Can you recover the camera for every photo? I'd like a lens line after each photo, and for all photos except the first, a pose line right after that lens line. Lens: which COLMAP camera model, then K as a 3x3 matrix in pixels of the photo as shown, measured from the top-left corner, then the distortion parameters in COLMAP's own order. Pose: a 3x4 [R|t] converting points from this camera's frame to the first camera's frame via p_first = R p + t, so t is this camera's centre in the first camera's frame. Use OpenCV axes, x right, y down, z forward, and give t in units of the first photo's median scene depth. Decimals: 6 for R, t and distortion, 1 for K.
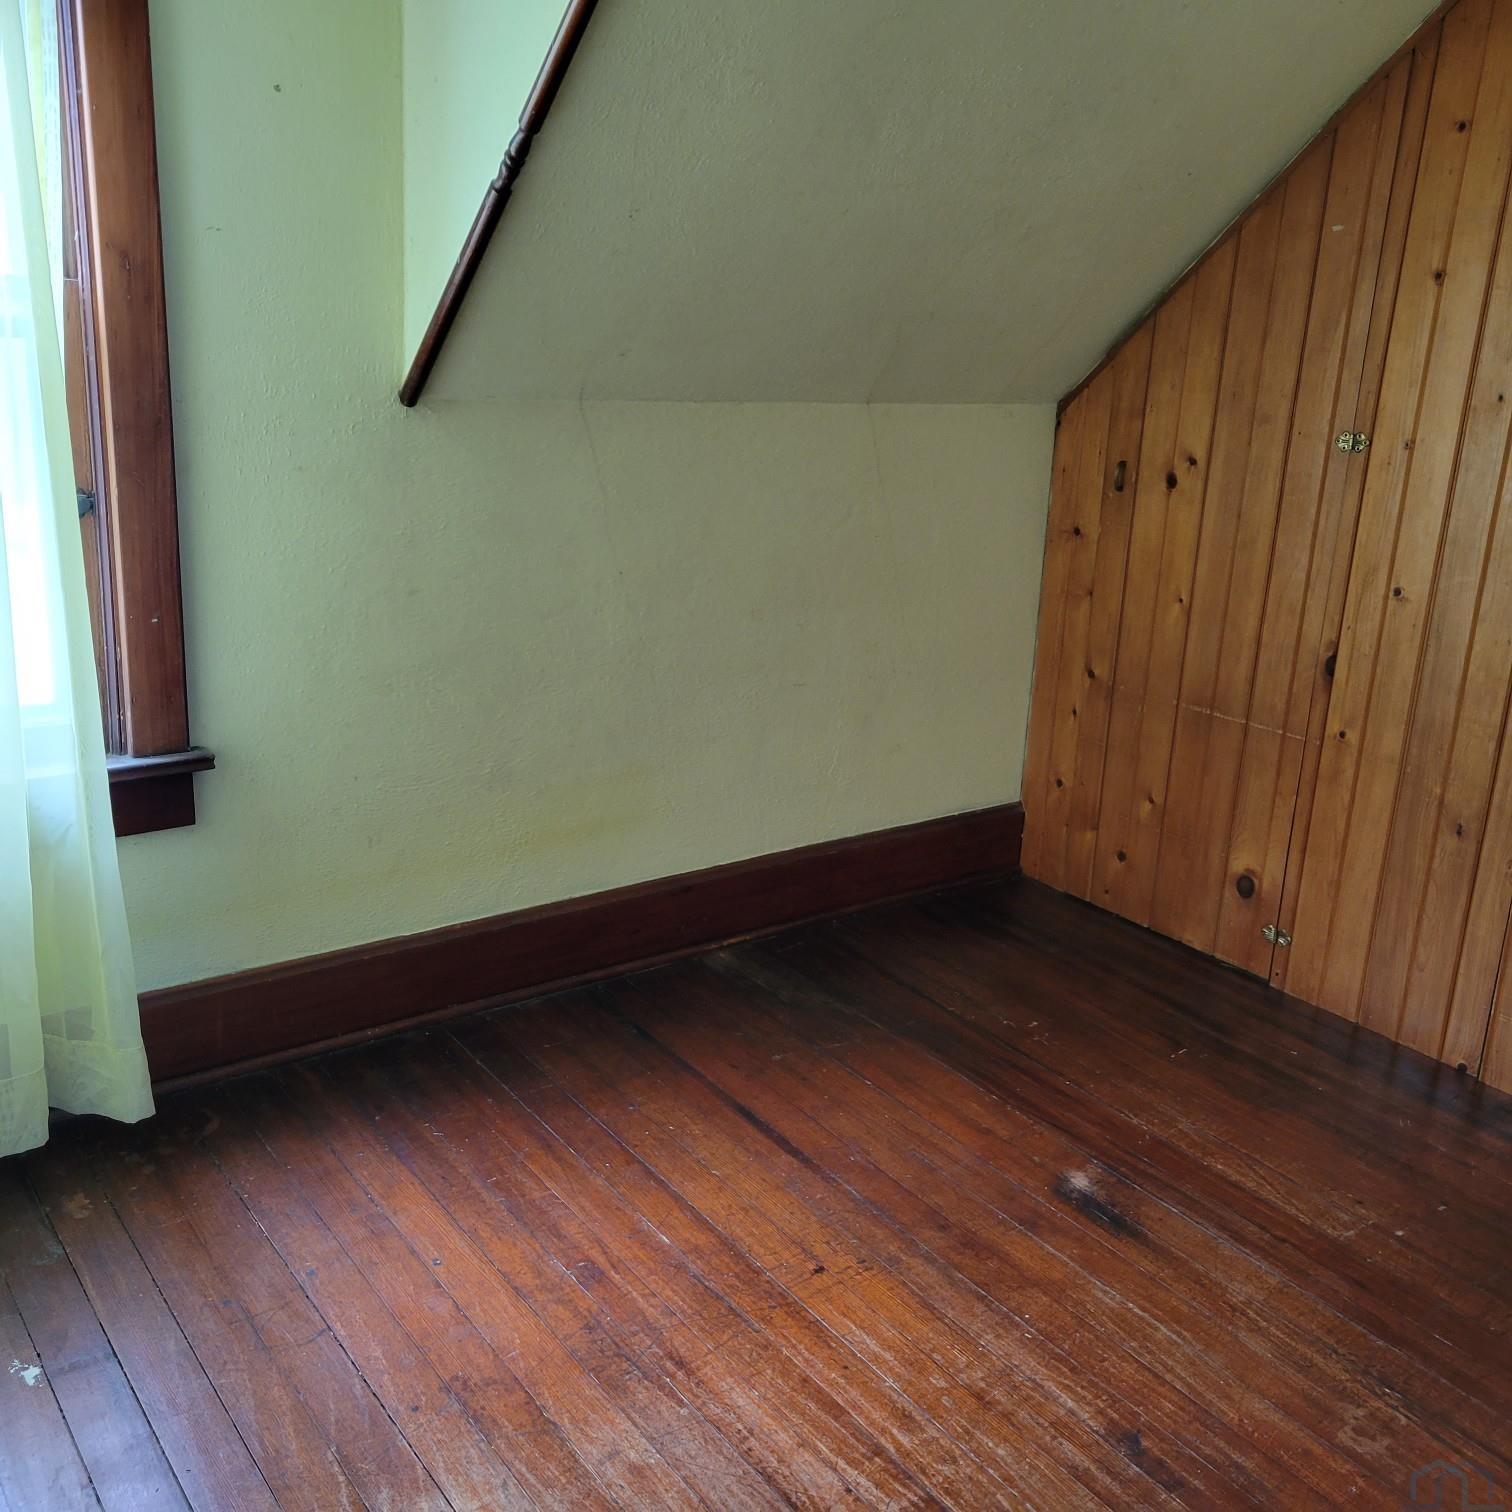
lens RADIAL K [[1502.6, 0, 768.1], [0, 1502.6, 715.7], [0, 0, 1]] dist [0.056742, -0.031766]
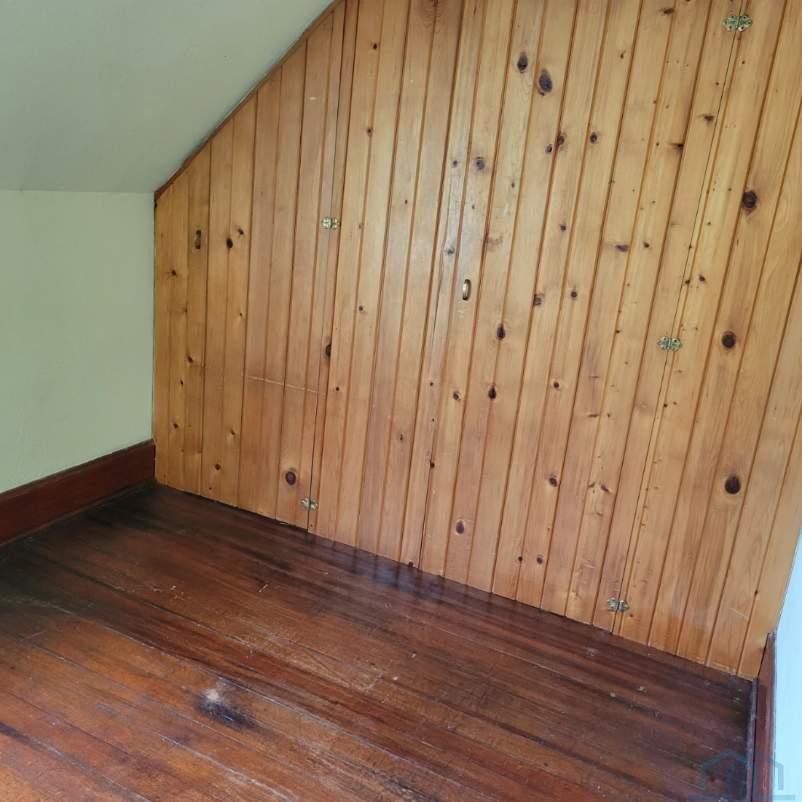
lens RADIAL K [[797.0, 0, 407.4], [0, 797.0, 379.6], [0, 0, 1]] dist [0.056742, -0.031766]
pose [[0.882075, -0.085705, 0.463248, 0.020019], [0.069438, 0.996225, 0.052093, -0.042554], [-0.465964, -0.013783, 0.884697, 0.138922]]
